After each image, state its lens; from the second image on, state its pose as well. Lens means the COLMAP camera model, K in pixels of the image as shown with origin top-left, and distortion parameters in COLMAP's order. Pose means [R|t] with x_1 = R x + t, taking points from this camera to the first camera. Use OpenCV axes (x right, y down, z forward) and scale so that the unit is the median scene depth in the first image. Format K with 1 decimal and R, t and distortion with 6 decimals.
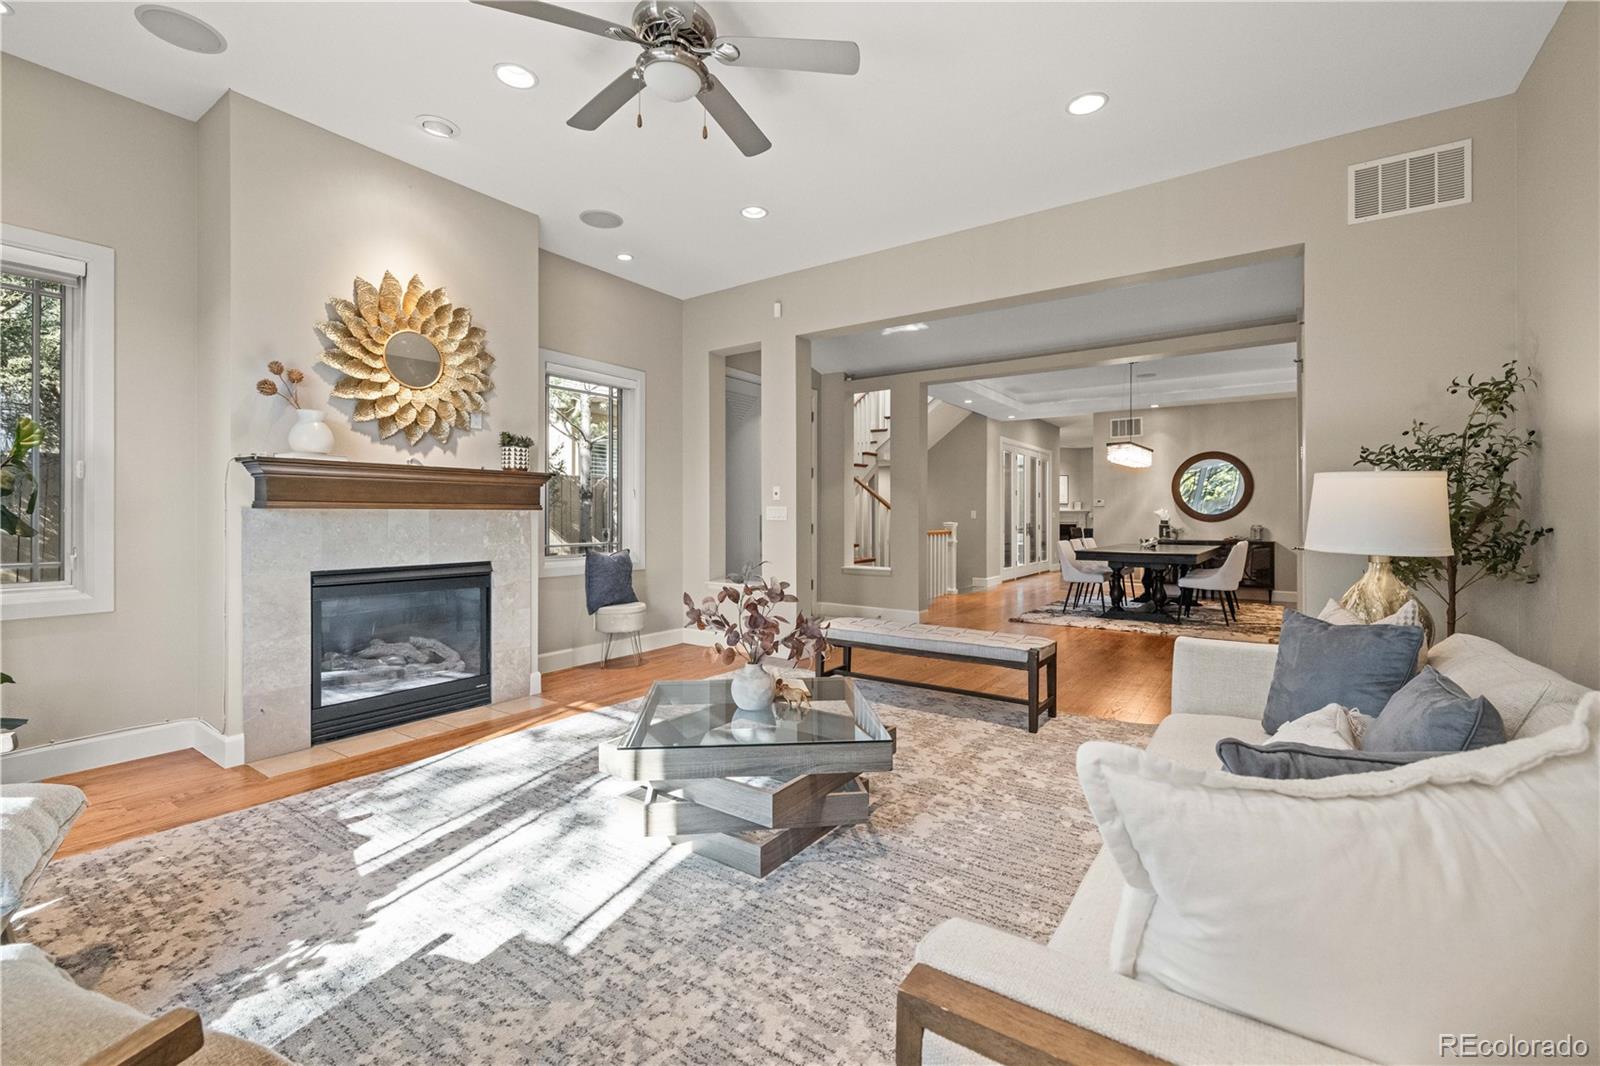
lens RADIAL K [[680.9, 0, 799.1], [0, 680.9, 519.9], [0, 0, 1]] dist [0.001190, -0.000358]
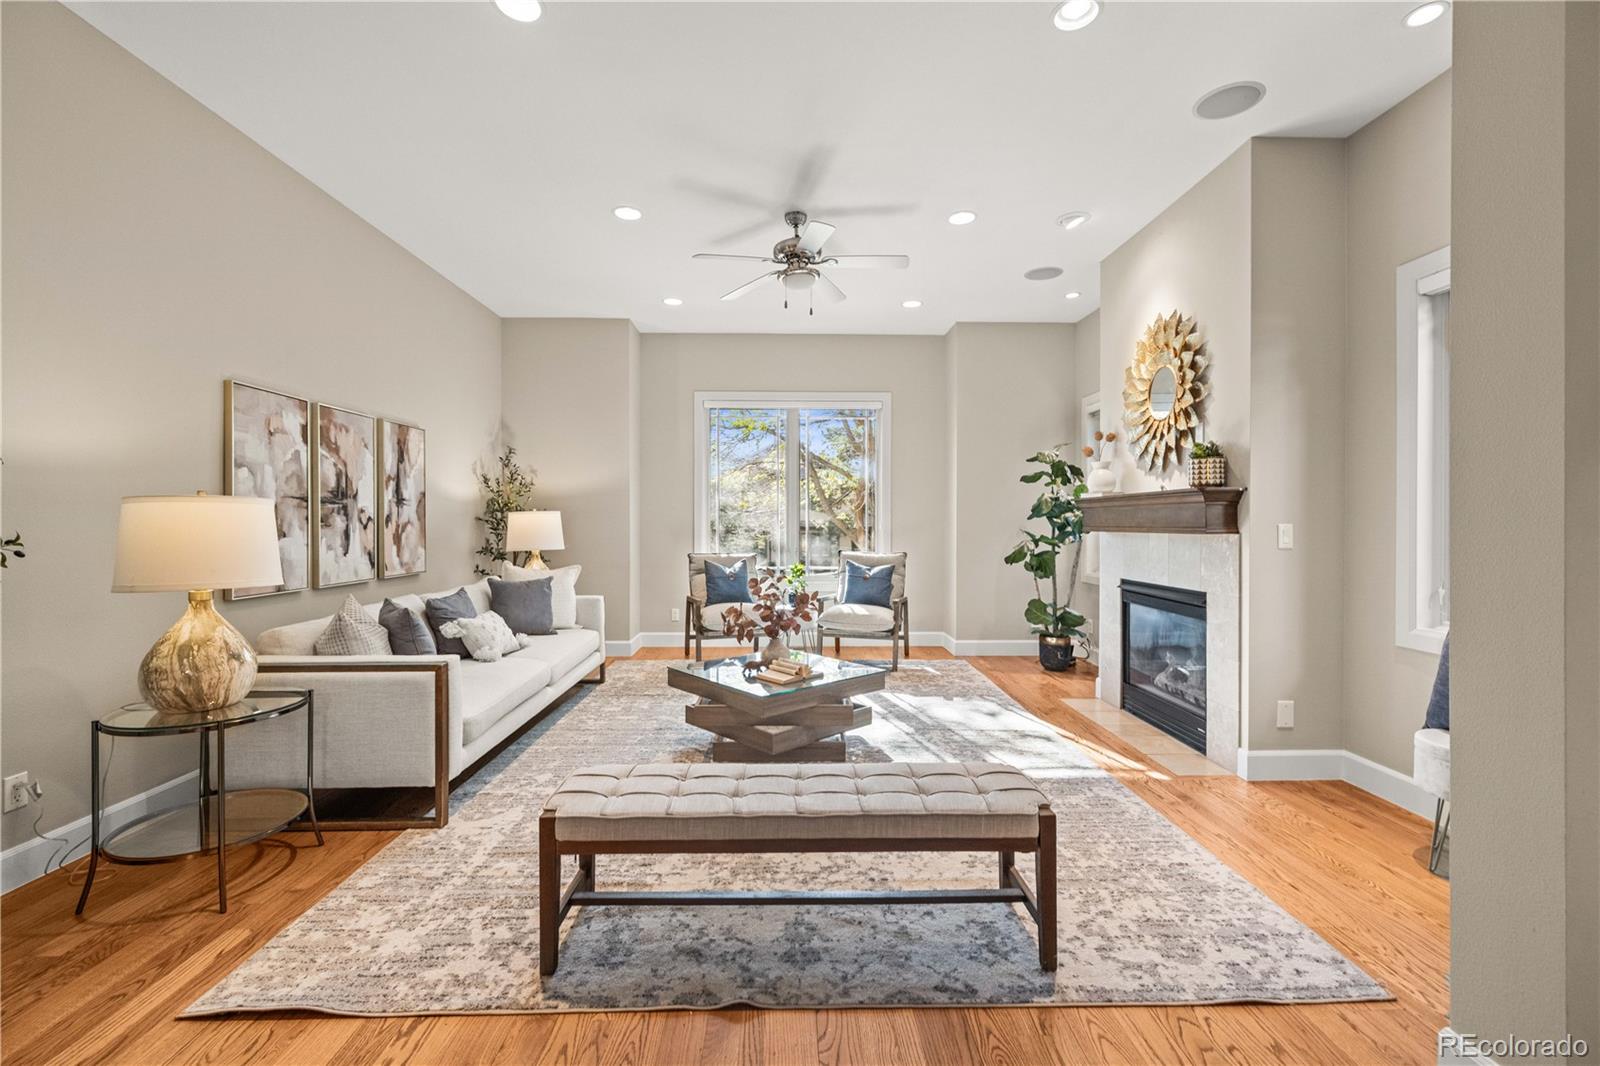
lens RADIAL K [[680.9, 0, 802.4], [0, 680.9, 525.6], [0, 0, 1]] dist [0.001190, -0.000358]
pose [[-0.802624, -0.001793, -0.596482, 0.482734], [-0.007786, 0.999942, 0.007470, -0.027385], [0.596434, 0.010640, -0.802592, 1.392802]]
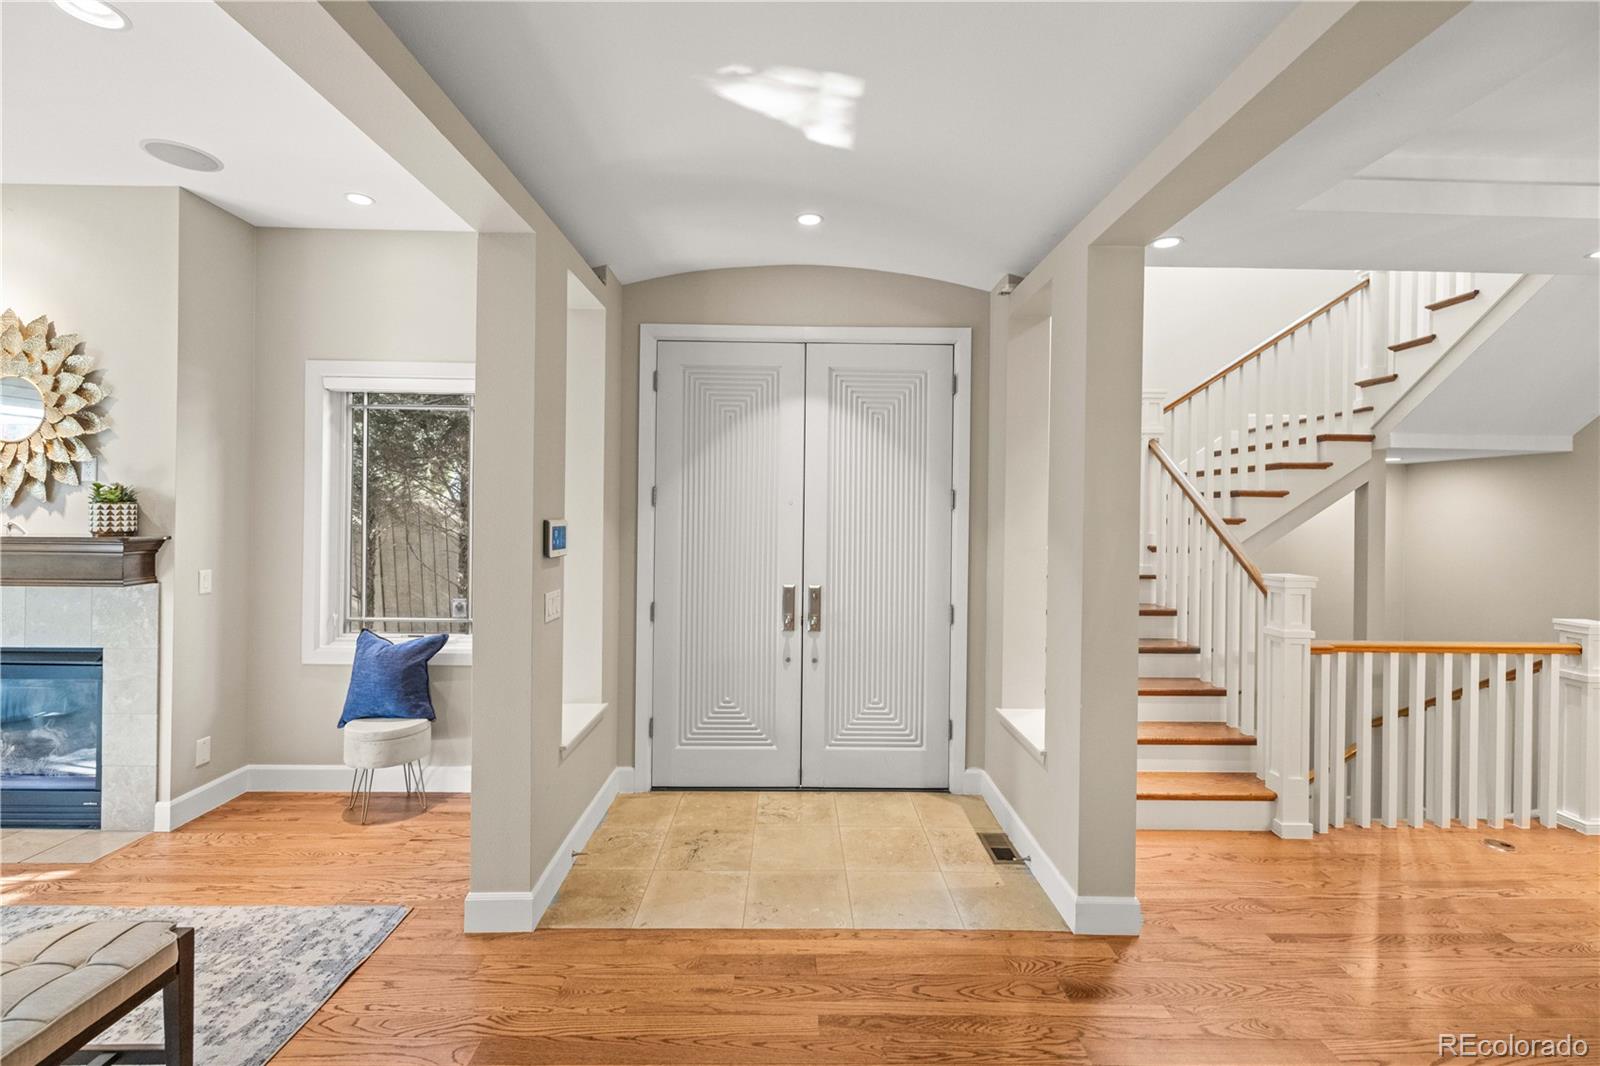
lens RADIAL K [[680.9, 0, 803.0], [0, 680.9, 520.3], [0, 0, 1]] dist [0.001190, -0.000358]
pose [[0.588525, 0.012050, -0.808389, 0.658604], [-0.015849, 0.999869, 0.003366, -0.102807], [0.808324, 0.010831, 0.588639, 1.190276]]
